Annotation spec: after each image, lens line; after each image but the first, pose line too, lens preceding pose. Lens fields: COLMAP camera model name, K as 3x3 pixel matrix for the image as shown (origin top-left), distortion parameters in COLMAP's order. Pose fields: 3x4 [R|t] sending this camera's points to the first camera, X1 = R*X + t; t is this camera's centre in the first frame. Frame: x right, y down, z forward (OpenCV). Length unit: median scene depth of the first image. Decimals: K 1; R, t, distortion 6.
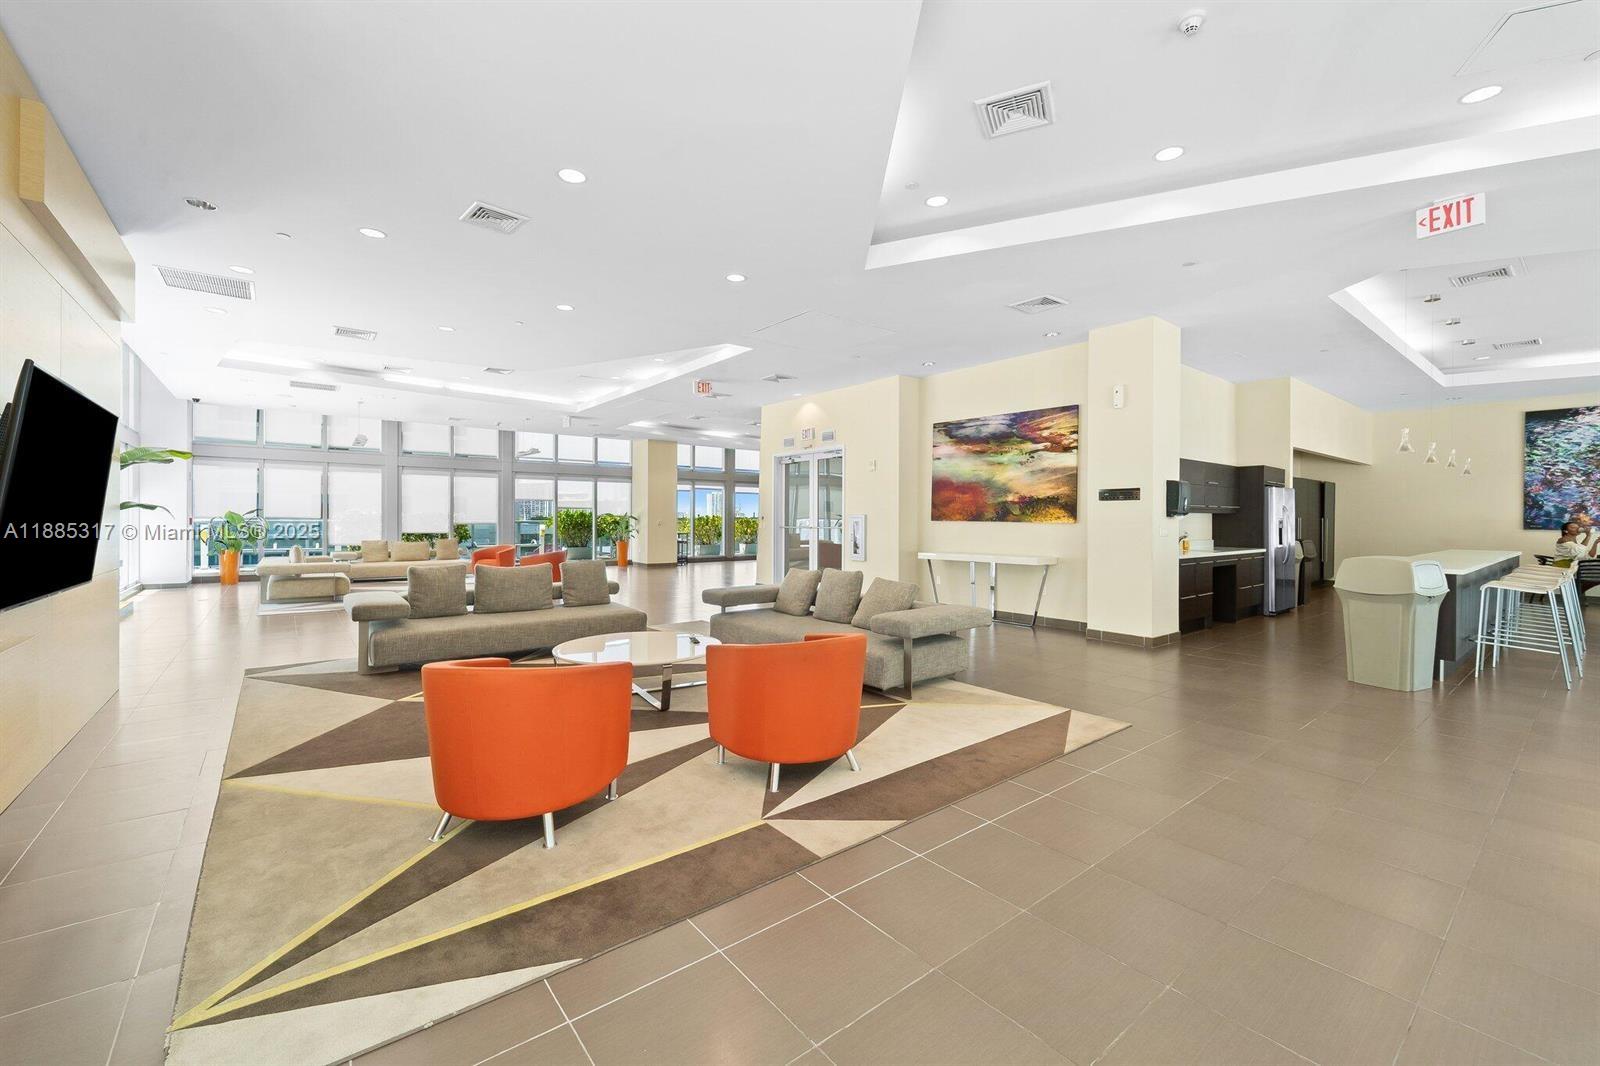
lens RADIAL K [[651.2, 0, 800.6], [0, 651.2, 528.2], [0, 0, 1]] dist [0.000056, 0.000000]
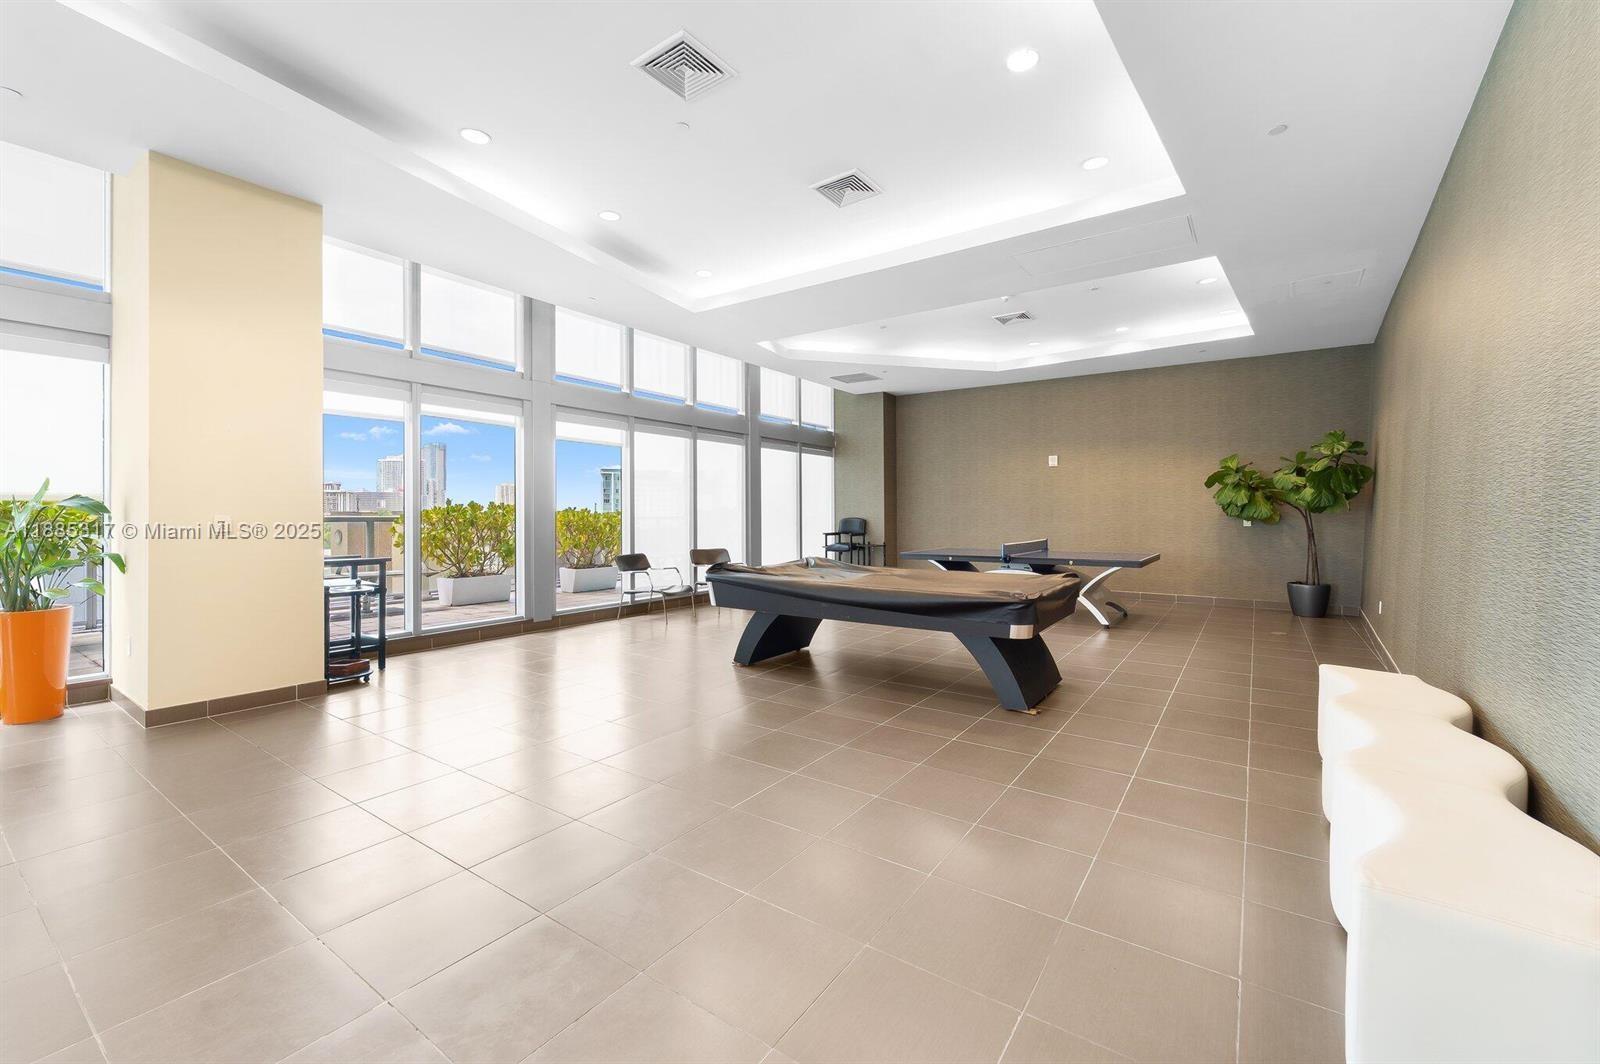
lens RADIAL K [[653.2, 0, 797.8], [0, 653.2, 524.5], [0, 0, 1]] dist [-0.000847, -0.000075]
pose [[0.959530, -0.006214, 0.281539, -0.077215], [0.006651, 0.999978, -0.000598, -0.005800], [-0.281529, 0.002446, 0.959550, 0.646695]]
